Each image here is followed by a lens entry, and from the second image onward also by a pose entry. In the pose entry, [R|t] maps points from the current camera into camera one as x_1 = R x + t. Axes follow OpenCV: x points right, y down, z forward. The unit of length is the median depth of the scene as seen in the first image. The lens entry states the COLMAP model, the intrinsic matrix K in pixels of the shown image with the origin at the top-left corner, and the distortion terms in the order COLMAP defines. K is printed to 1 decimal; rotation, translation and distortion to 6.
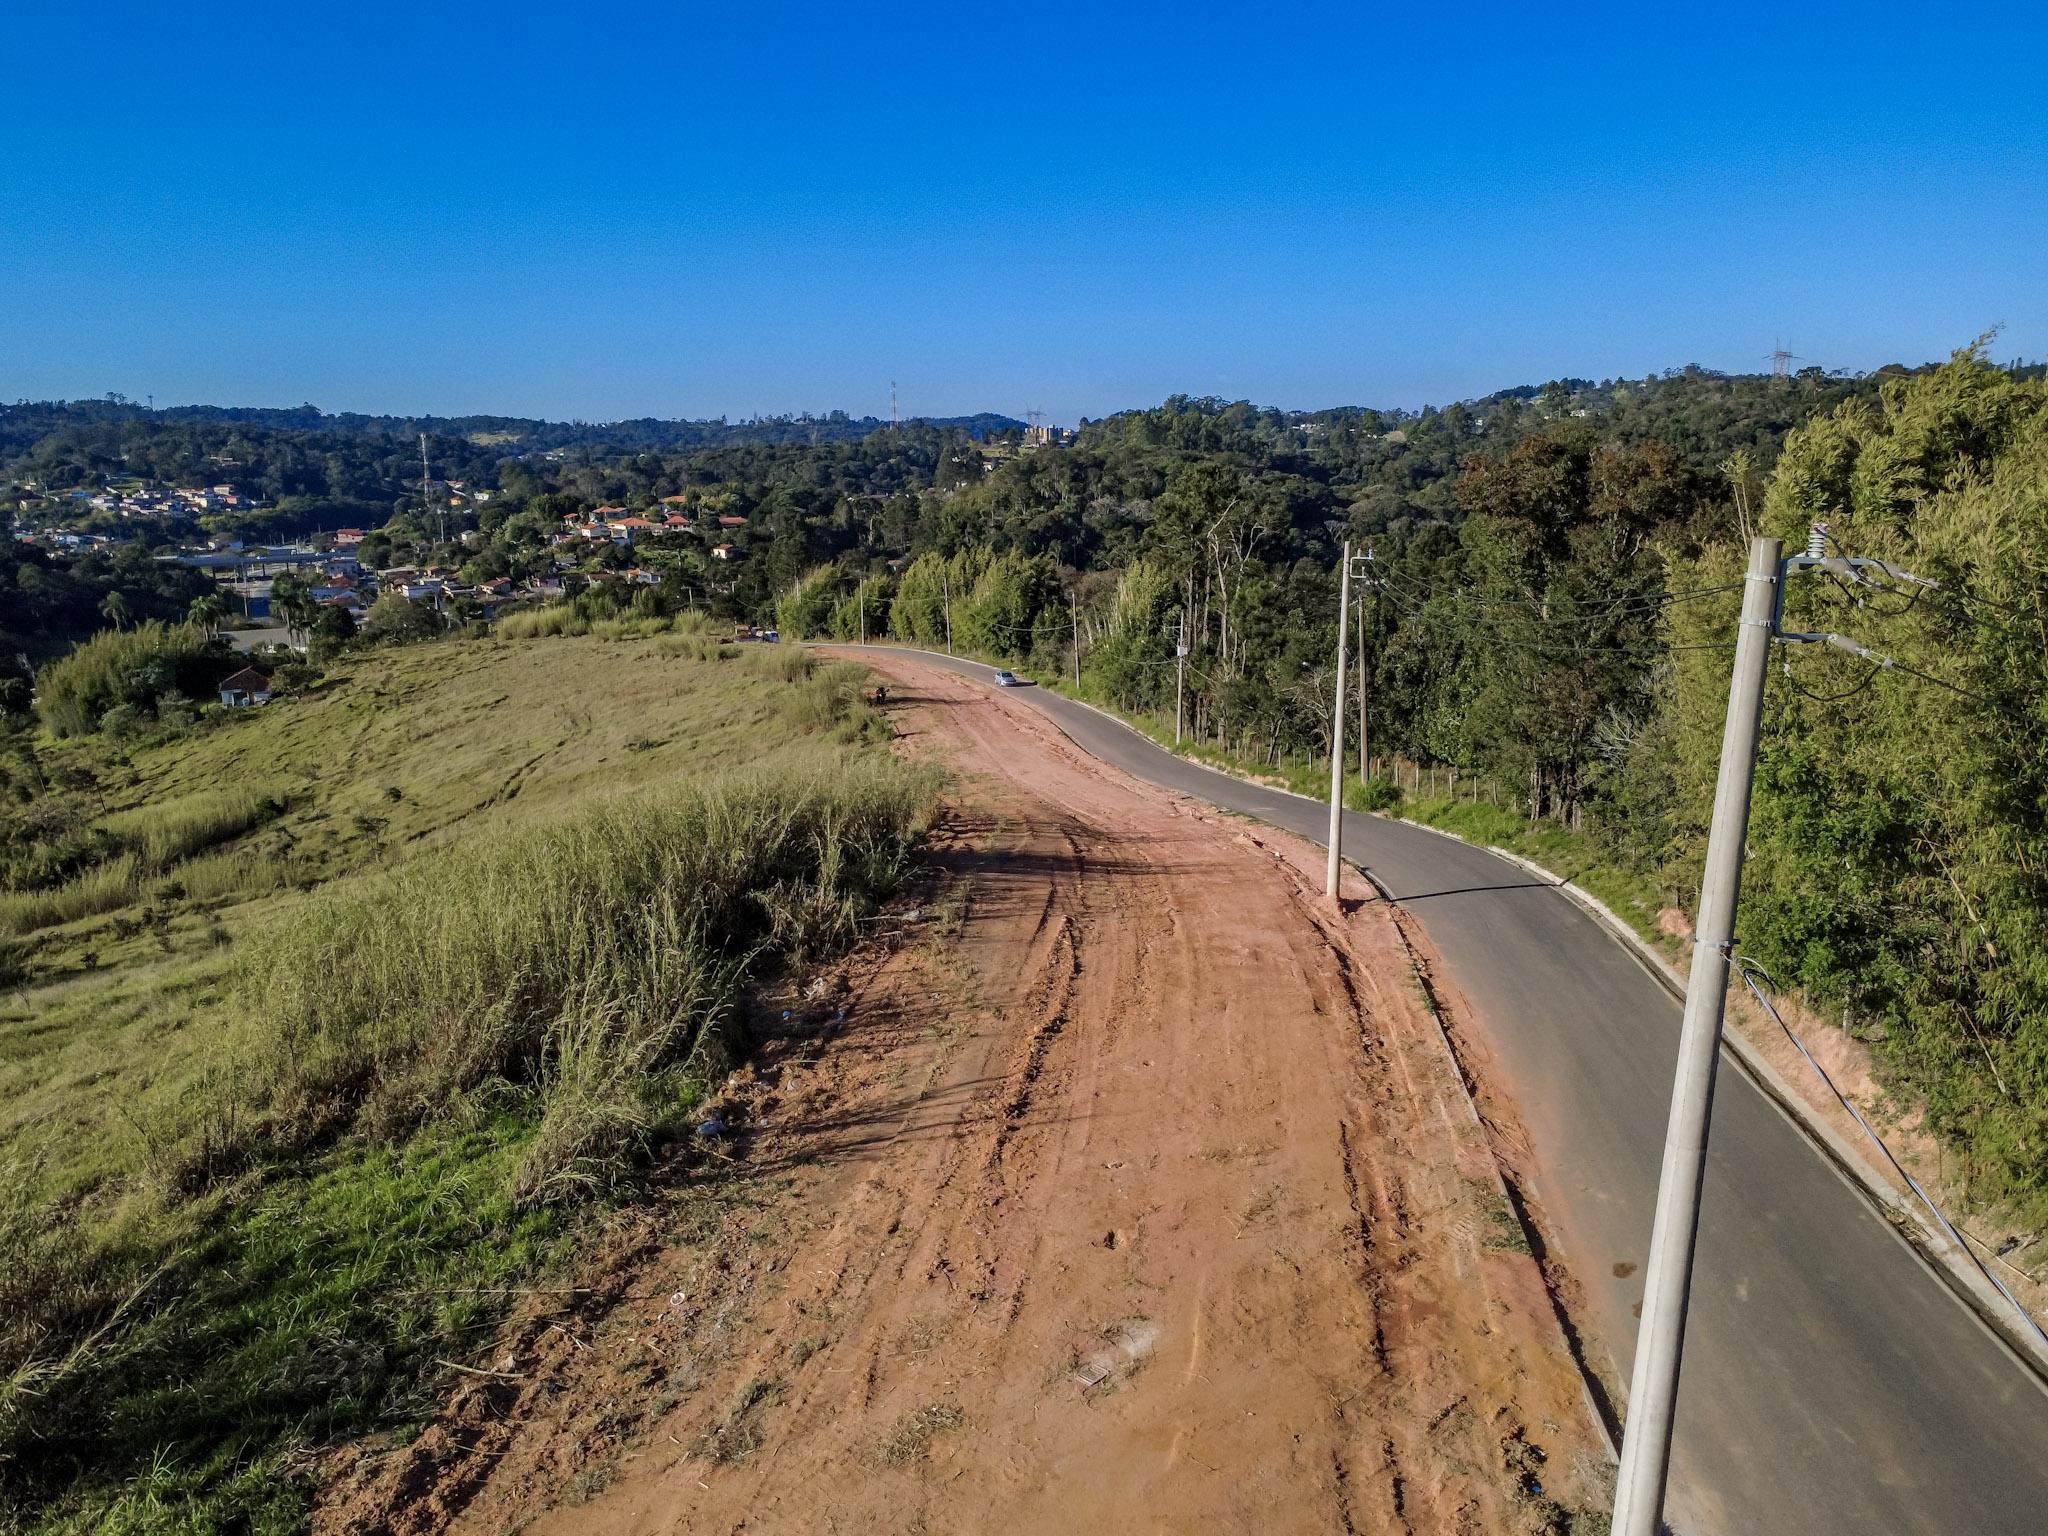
lens RADIAL K [[1480.2, 0, 1024.0], [0, 1480.2, 768.0], [0, 0, 1]] dist [0.000861, -0.002818]
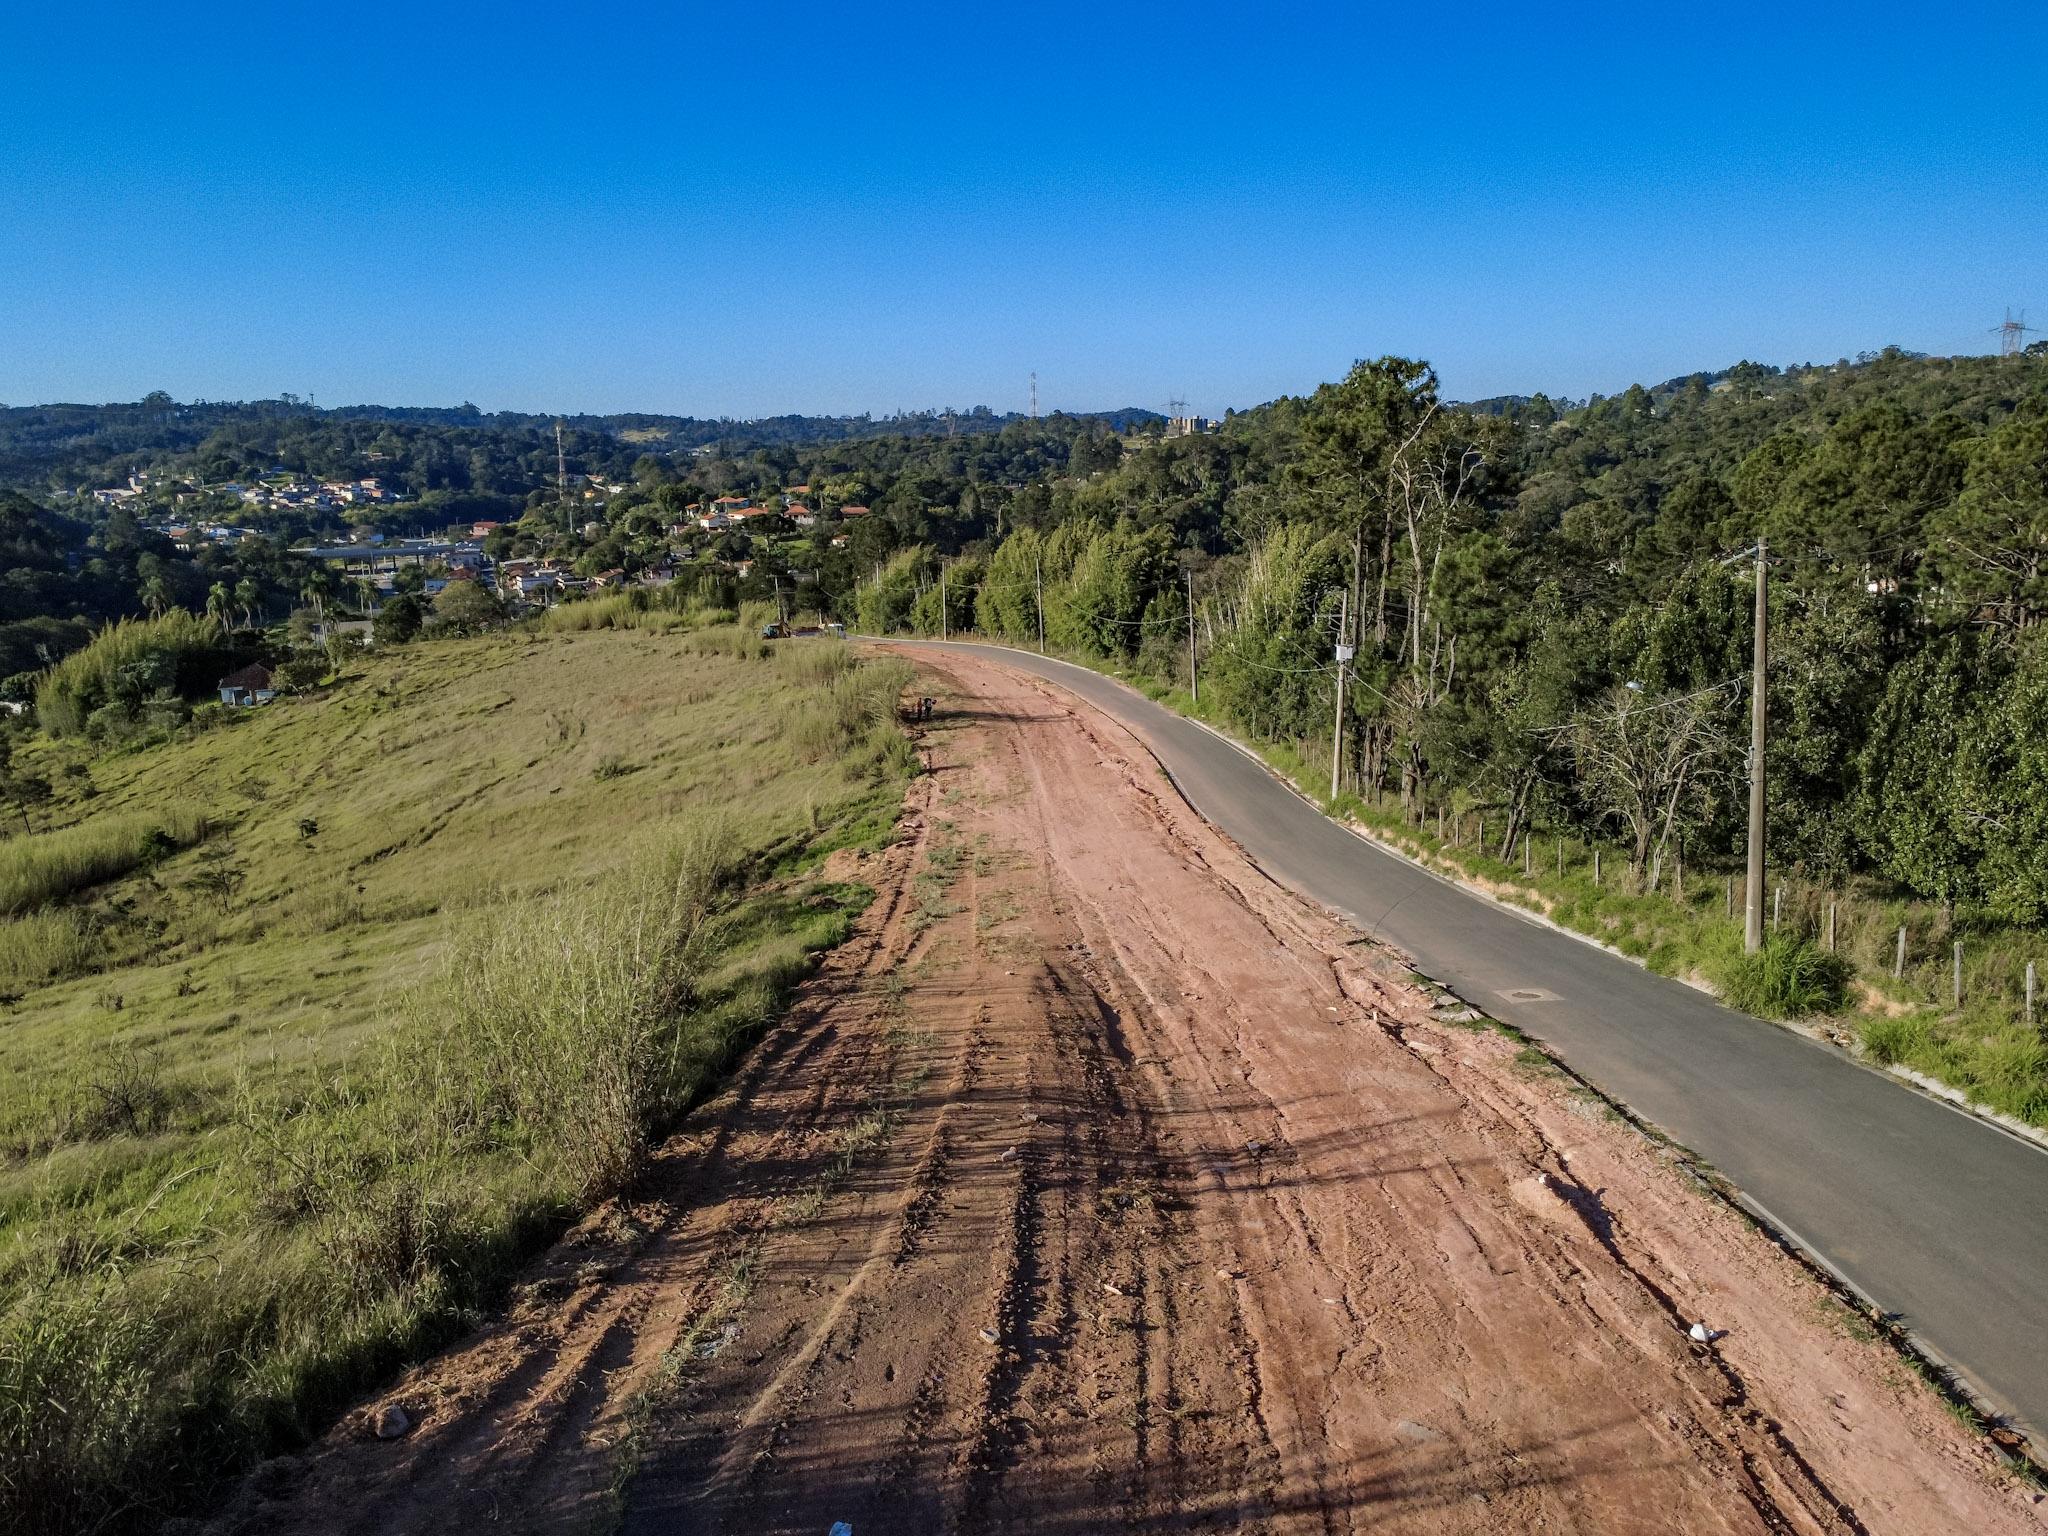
lens RADIAL K [[1480.2, 0, 1024.0], [0, 1480.2, 768.0], [0, 0, 1]] dist [0.000861, -0.002818]
pose [[0.995363, 0.015582, -0.094924, 0.005099], [-0.015435, 0.999878, 0.002287, -0.004740], [0.094948, -0.000811, 0.995482, 0.057680]]
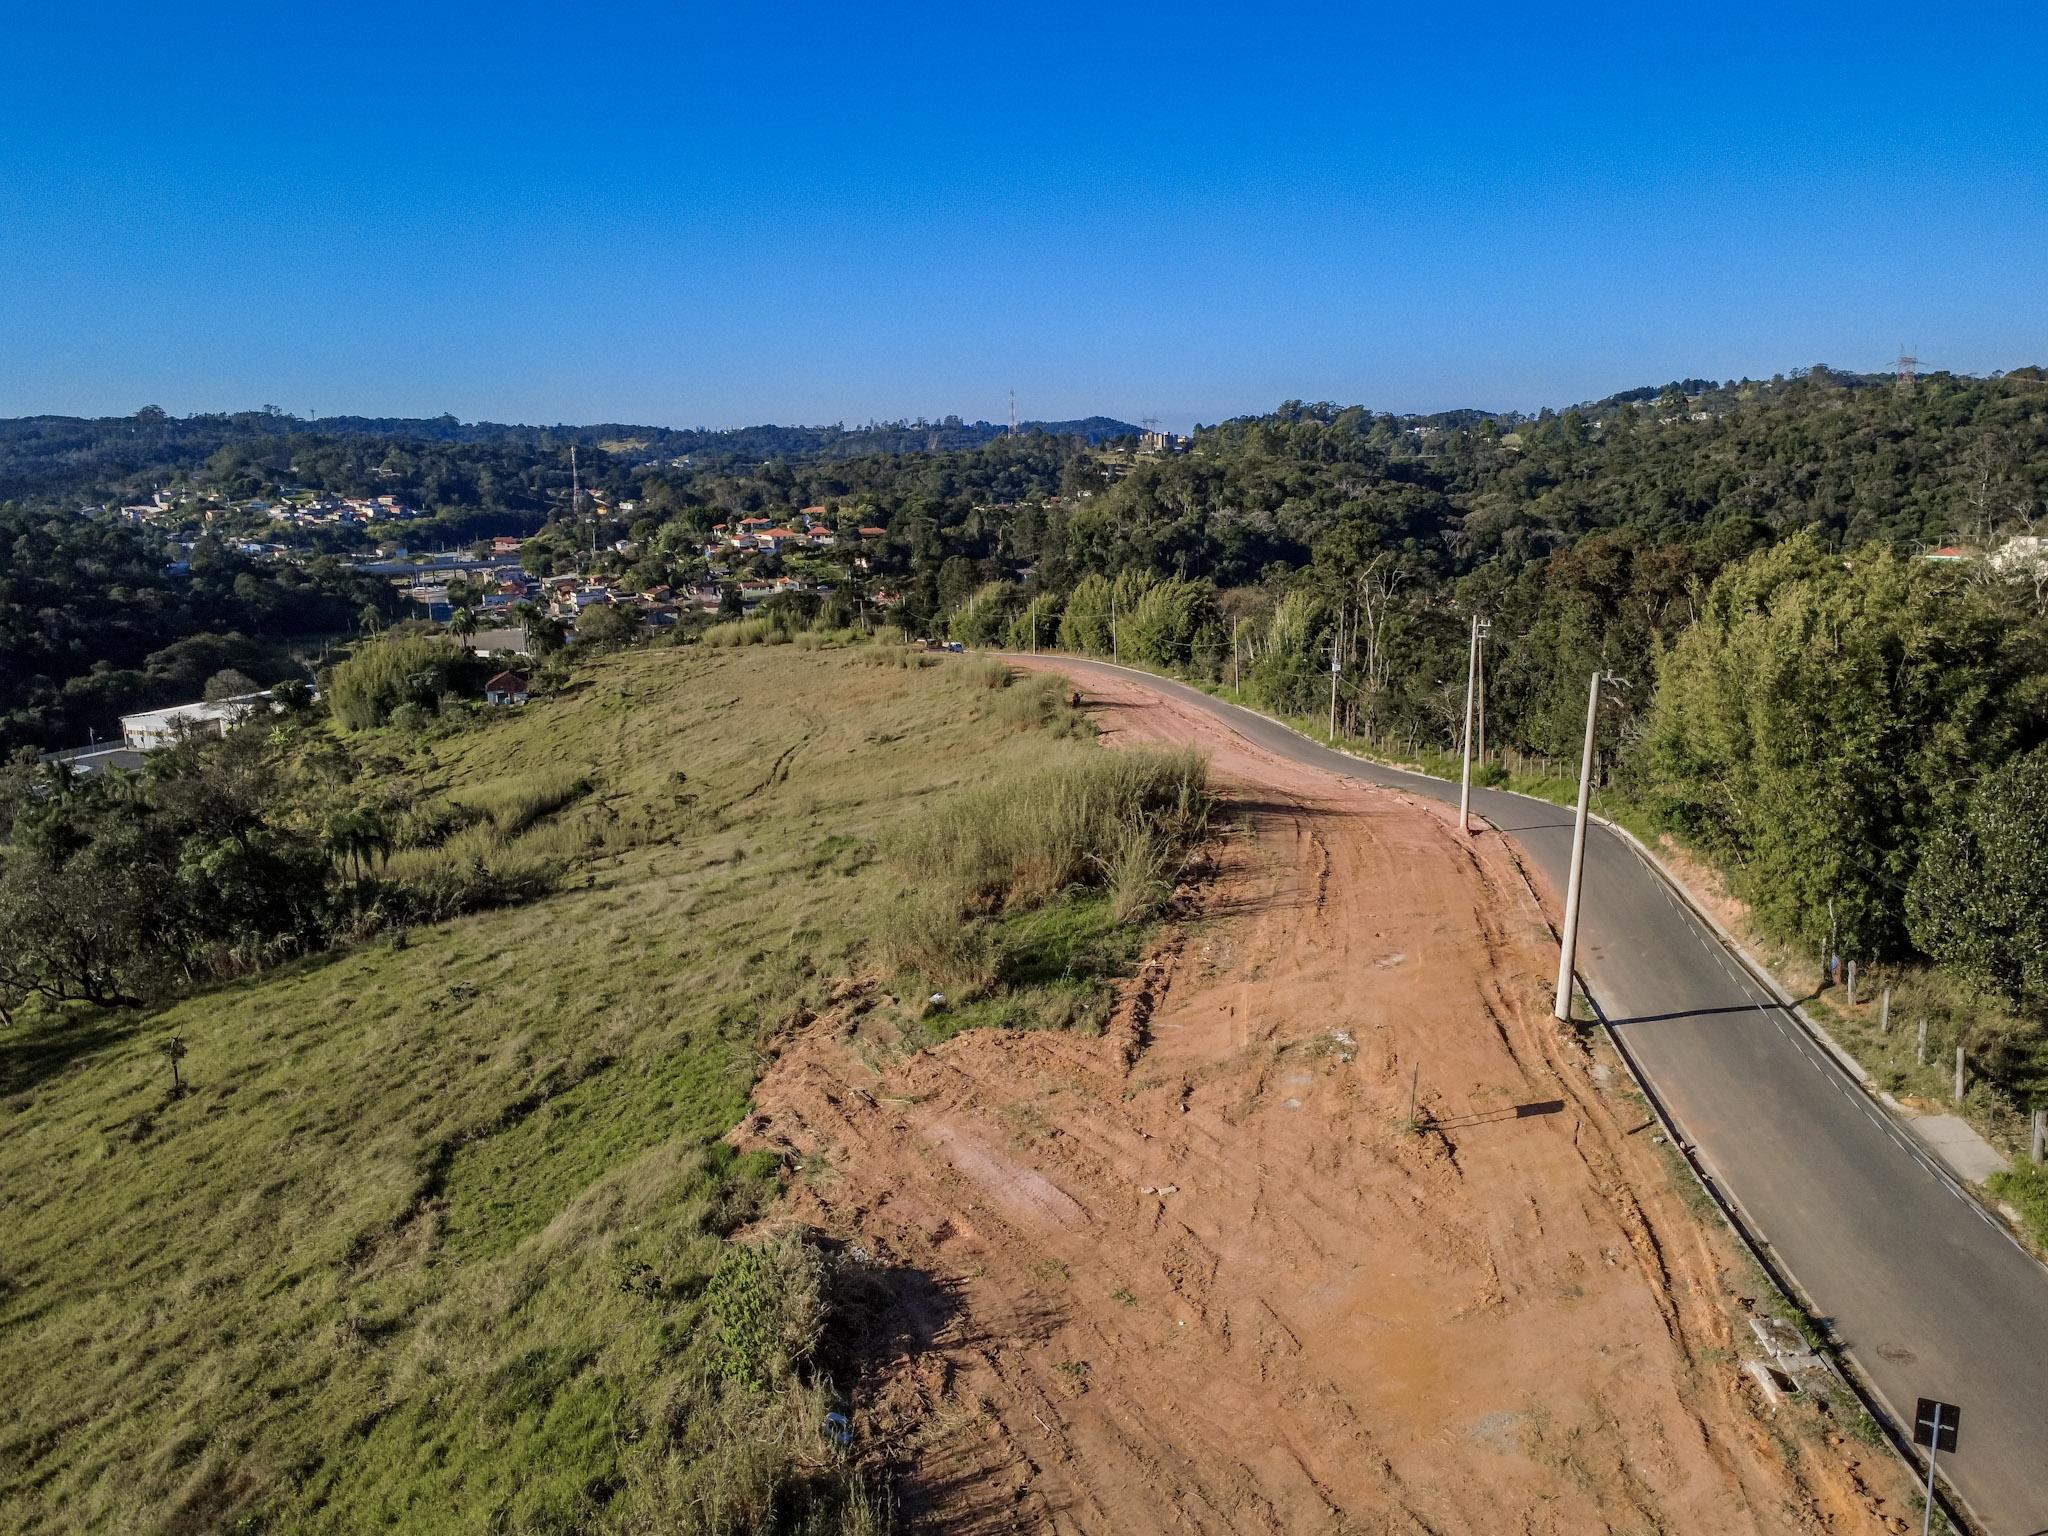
lens RADIAL K [[1480.2, 0, 1024.0], [0, 1480.2, 768.0], [0, 0, 1]] dist [0.000861, -0.002818]
pose [[0.997468, 0.008889, -0.070554, -0.011443], [-0.008946, 0.999960, -0.000493, 0.001747], [0.070547, 0.001123, 0.997508, -0.047330]]
